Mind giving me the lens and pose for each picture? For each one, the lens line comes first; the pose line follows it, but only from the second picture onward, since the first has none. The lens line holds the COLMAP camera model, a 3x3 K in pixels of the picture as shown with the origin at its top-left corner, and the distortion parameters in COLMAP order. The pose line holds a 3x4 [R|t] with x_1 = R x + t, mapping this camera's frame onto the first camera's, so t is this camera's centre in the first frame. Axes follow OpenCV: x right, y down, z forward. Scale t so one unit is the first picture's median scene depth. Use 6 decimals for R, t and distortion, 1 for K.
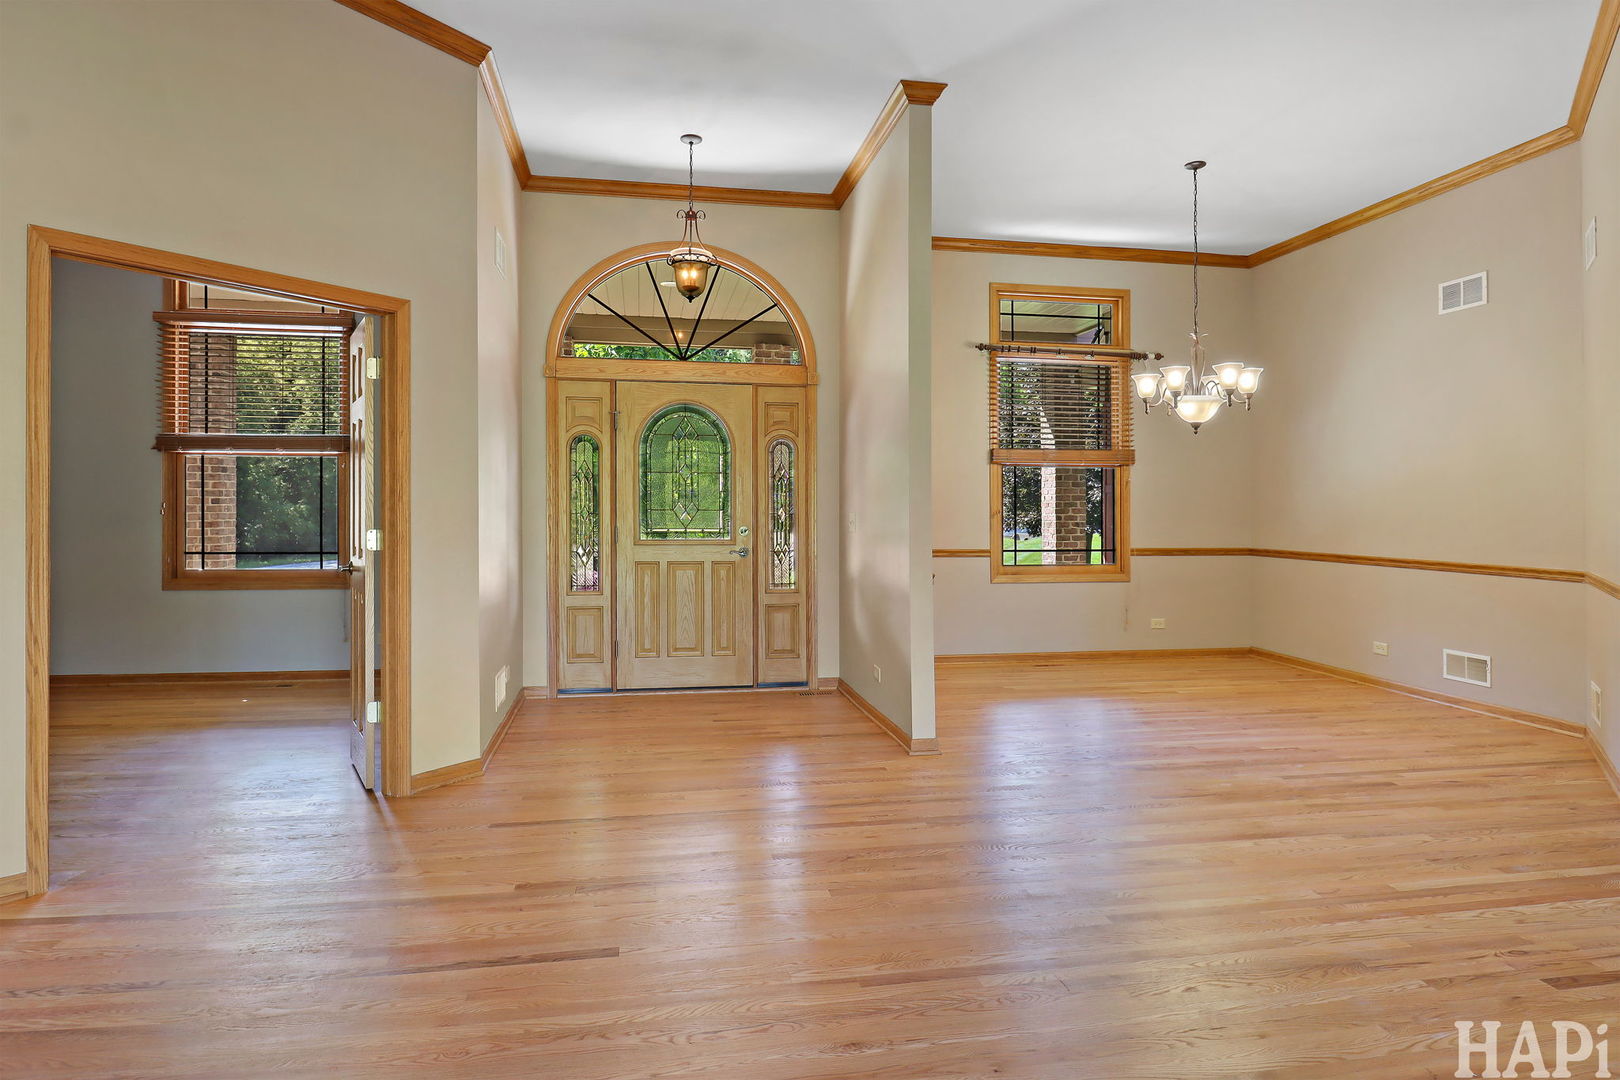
lens RADIAL K [[878.9, 0, 807.3], [0, 878.9, 507.2], [0, 0, 1]] dist [-0.012321, -0.002920]
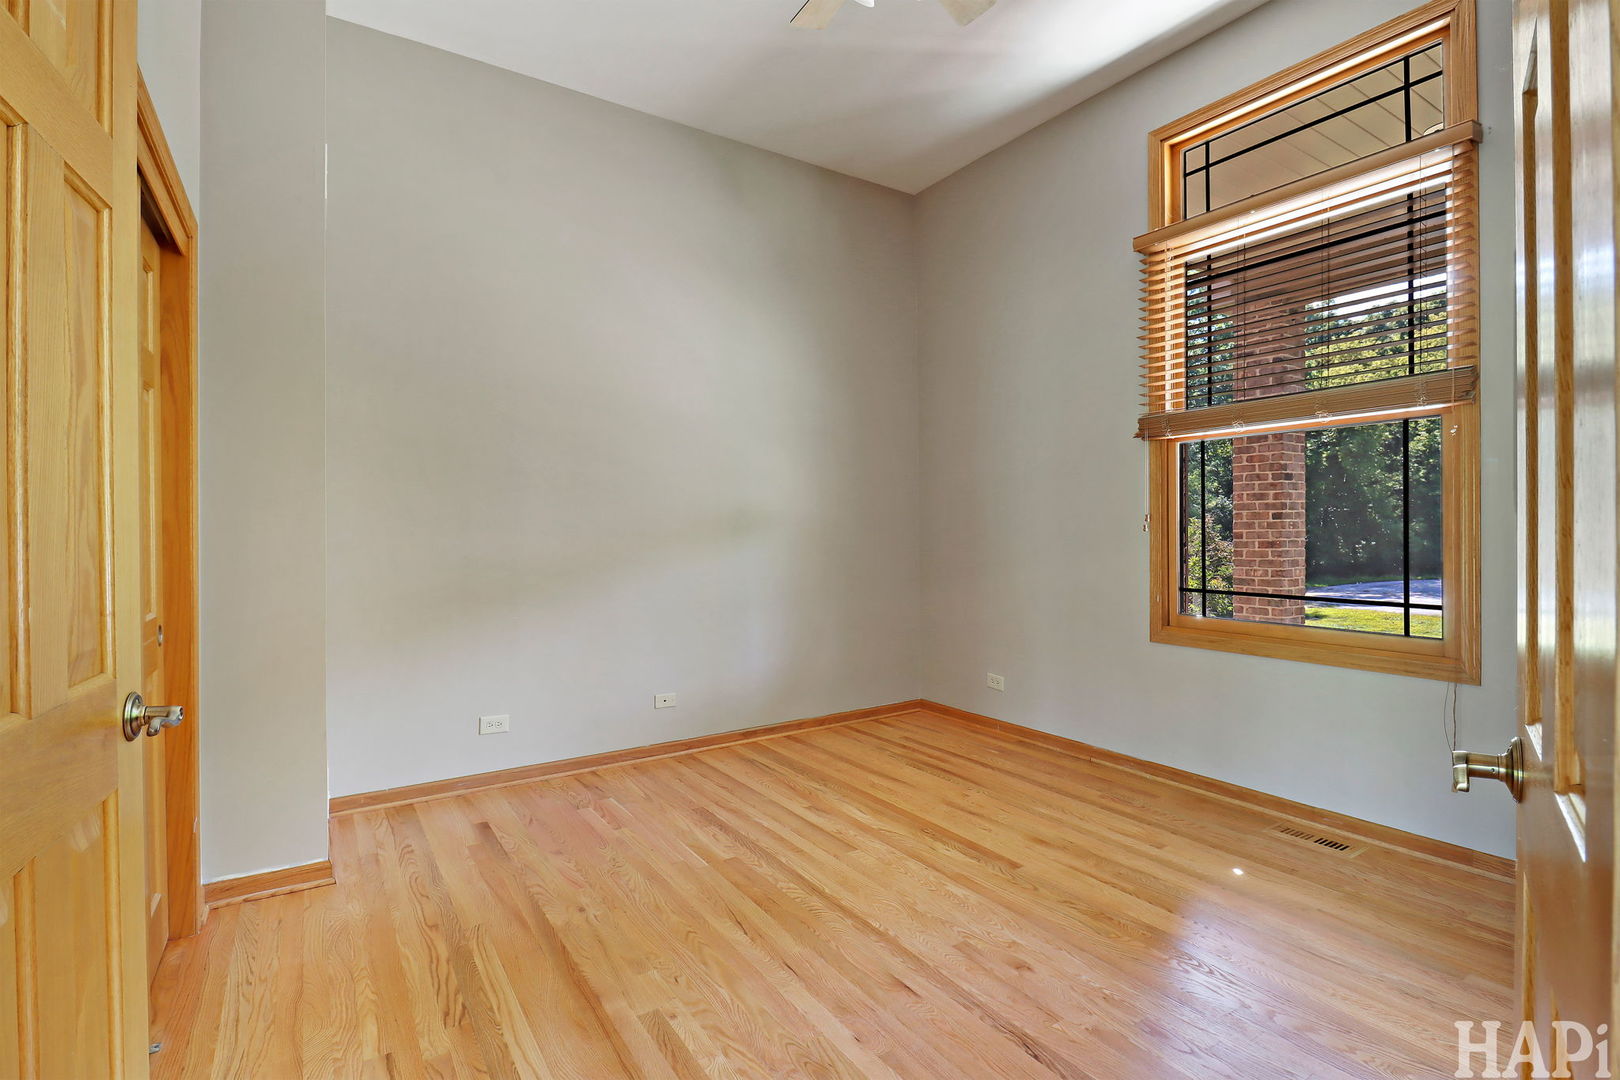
lens RADIAL K [[767.3, 0, 810.5], [0, 767.3, 537.5], [0, 0, 1]] dist [0.009881, -0.001641]
pose [[0.371109, 0.005512, -0.928573, -0.269357], [0.007860, 0.999928, 0.009077, 0.004742], [0.928556, -0.010667, 0.371039, 0.513883]]
